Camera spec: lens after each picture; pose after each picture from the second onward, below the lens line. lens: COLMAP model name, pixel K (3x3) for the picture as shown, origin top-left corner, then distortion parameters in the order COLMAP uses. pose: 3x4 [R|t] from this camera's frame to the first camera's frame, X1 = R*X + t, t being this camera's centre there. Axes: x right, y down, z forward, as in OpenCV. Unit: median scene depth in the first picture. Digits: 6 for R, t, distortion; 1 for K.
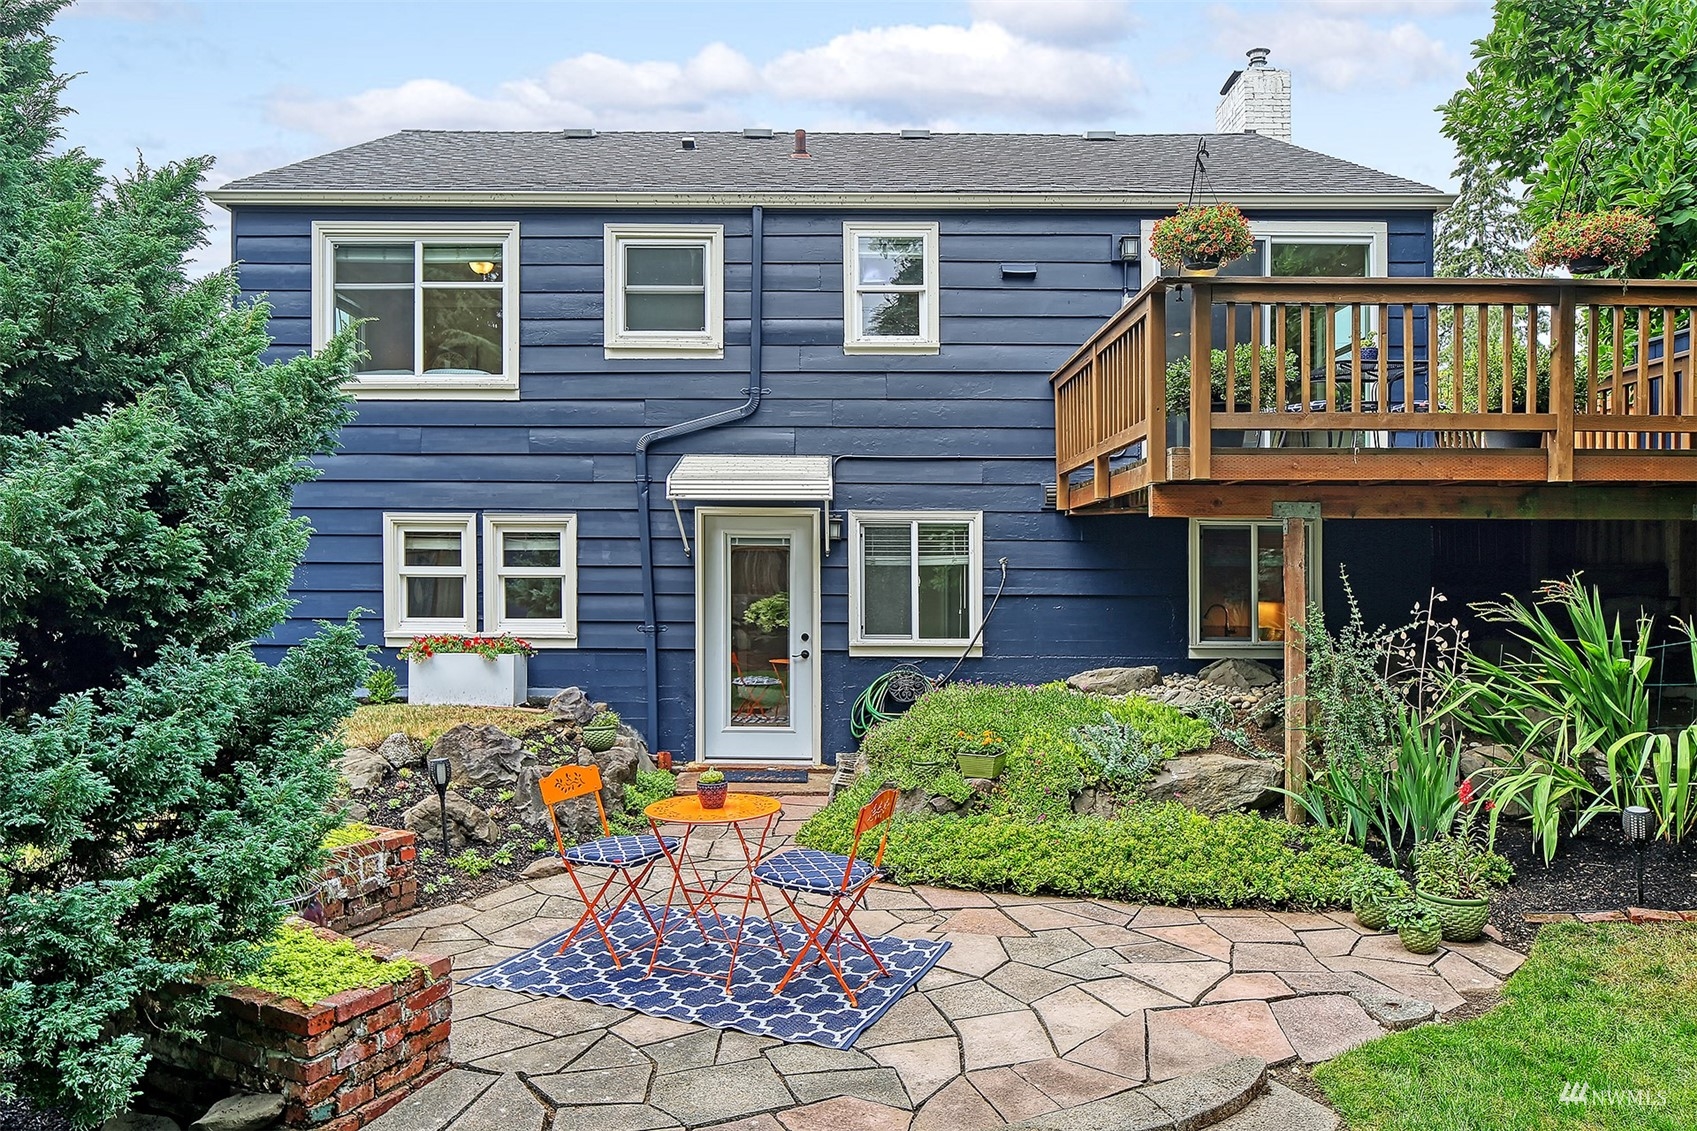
lens RADIAL K [[1131.7, 0, 843.7], [0, 1131.7, 574.4], [0, 0, 1]] dist [-0.034403, 0.061081]
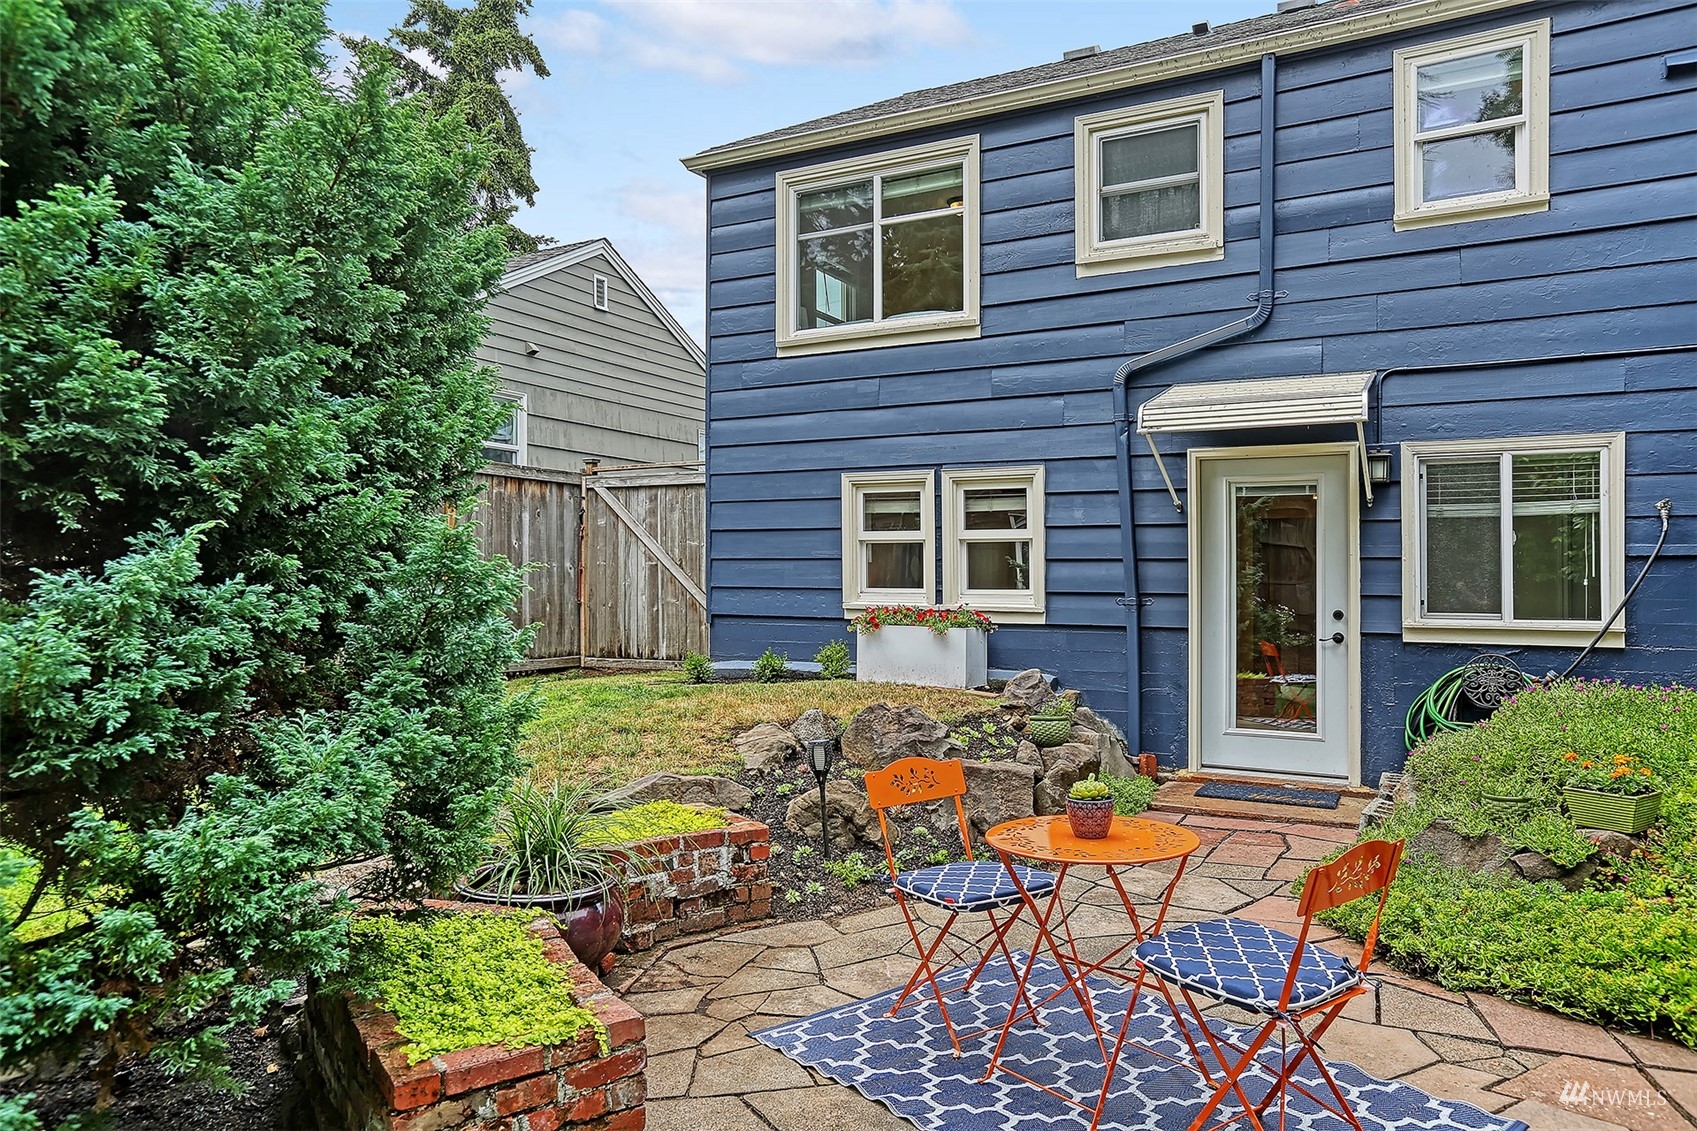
lens RADIAL K [[1131.7, 0, 843.7], [0, 1131.7, 574.4], [0, 0, 1]] dist [-0.034403, 0.061081]
pose [[0.877818, -0.002838, -0.478987, 0.036950], [0.002595, 0.999996, -0.001170, 0.029058], [0.478988, -0.000216, 0.877821, 0.188144]]
